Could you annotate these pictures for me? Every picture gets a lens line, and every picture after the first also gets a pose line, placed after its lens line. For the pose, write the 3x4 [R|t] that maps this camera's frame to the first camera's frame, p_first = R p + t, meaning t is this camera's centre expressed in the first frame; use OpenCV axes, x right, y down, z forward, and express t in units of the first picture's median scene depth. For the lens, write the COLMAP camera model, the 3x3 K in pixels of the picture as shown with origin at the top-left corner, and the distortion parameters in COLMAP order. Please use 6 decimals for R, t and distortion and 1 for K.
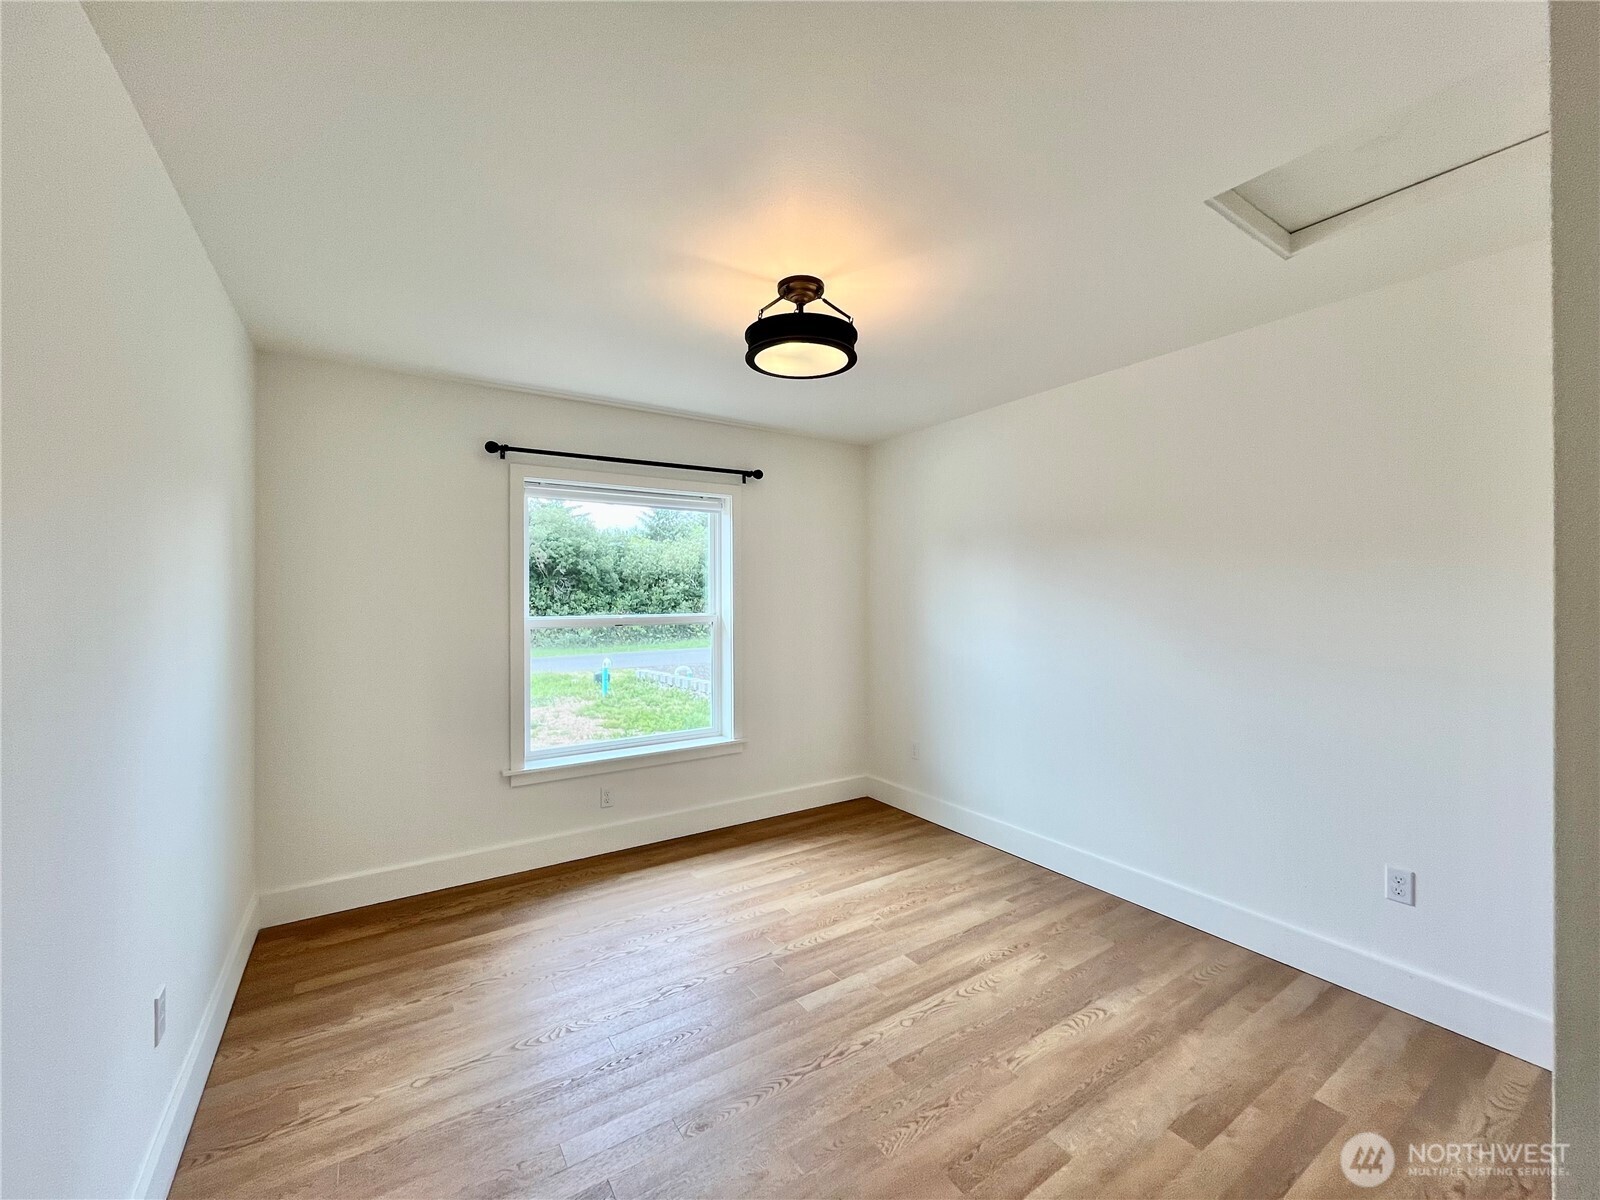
lens RADIAL K [[650.0, 0, 788.6], [0, 650.0, 597.1], [0, 0, 1]] dist [-0.000276, -0.000050]
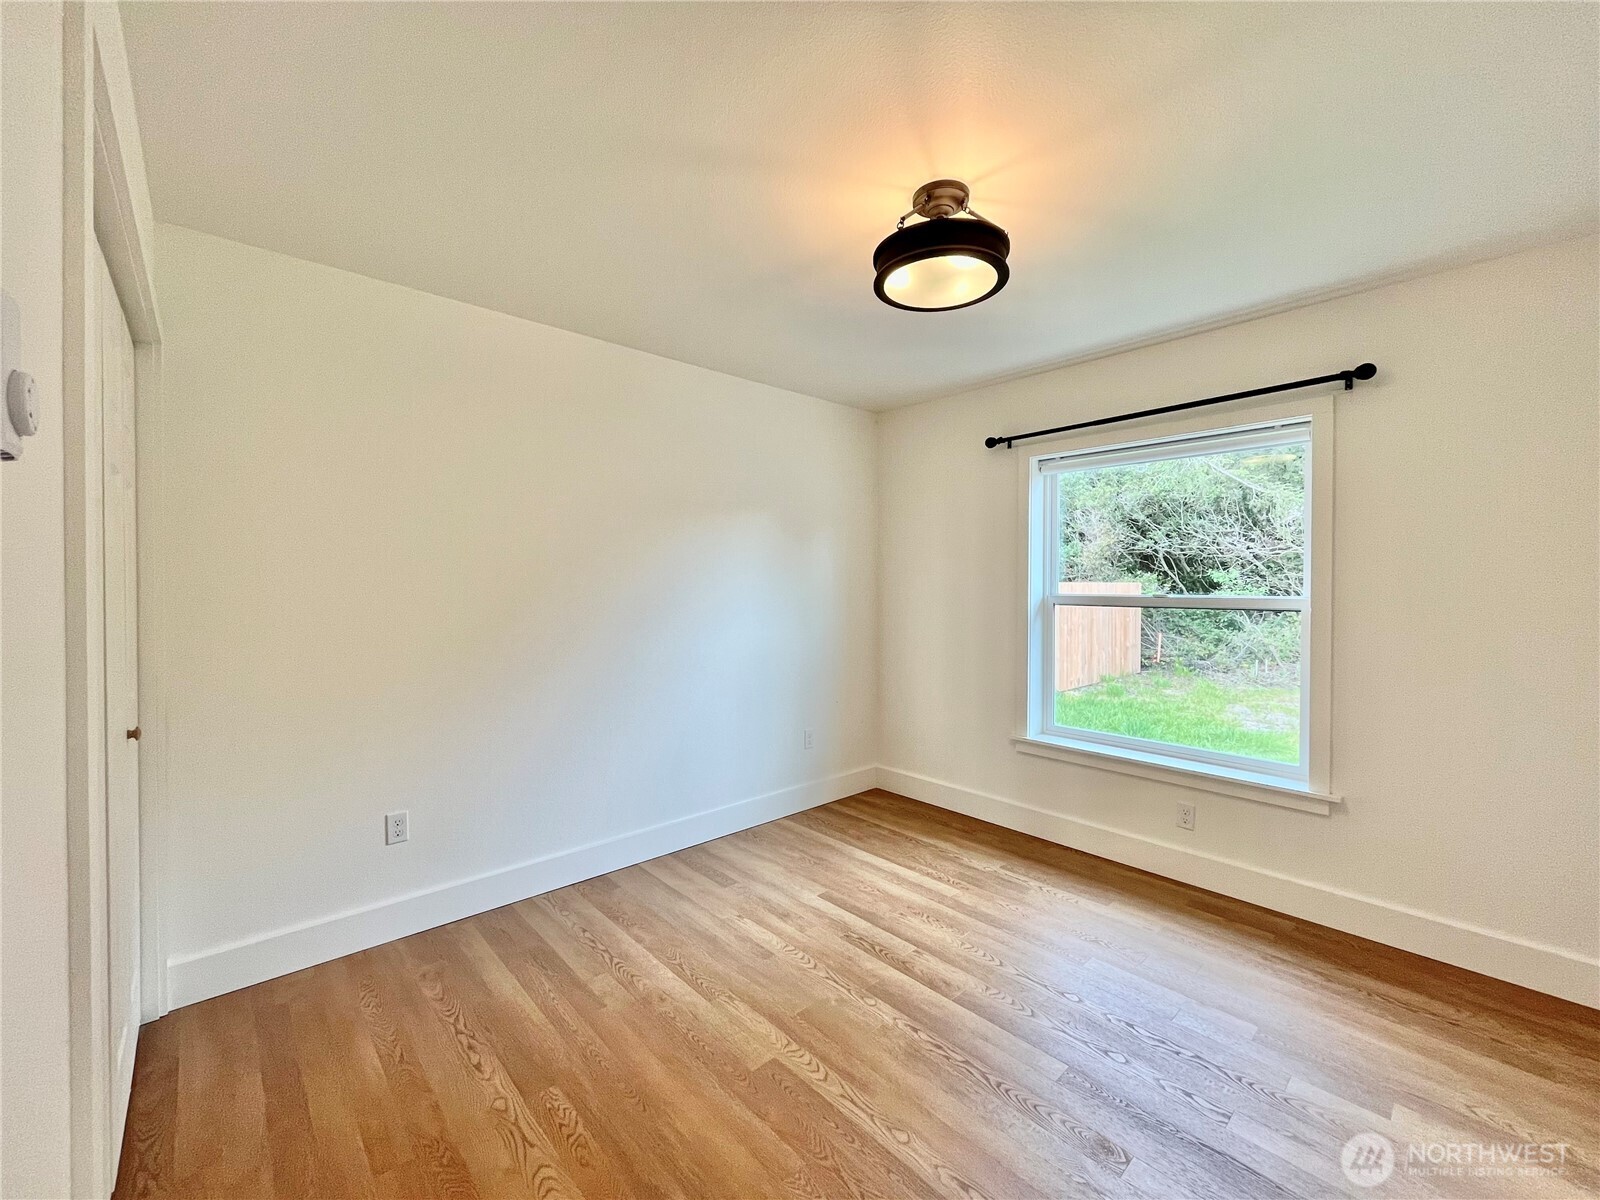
lens RADIAL K [[650.0, 0, 788.6], [0, 650.0, 597.1], [0, 0, 1]] dist [-0.000276, -0.000050]
pose [[0.155970, 0.019955, -0.987560, 1.241465], [-0.012669, 0.999754, 0.018201, 0.047939], [0.987681, 0.009672, 0.156184, 0.974254]]
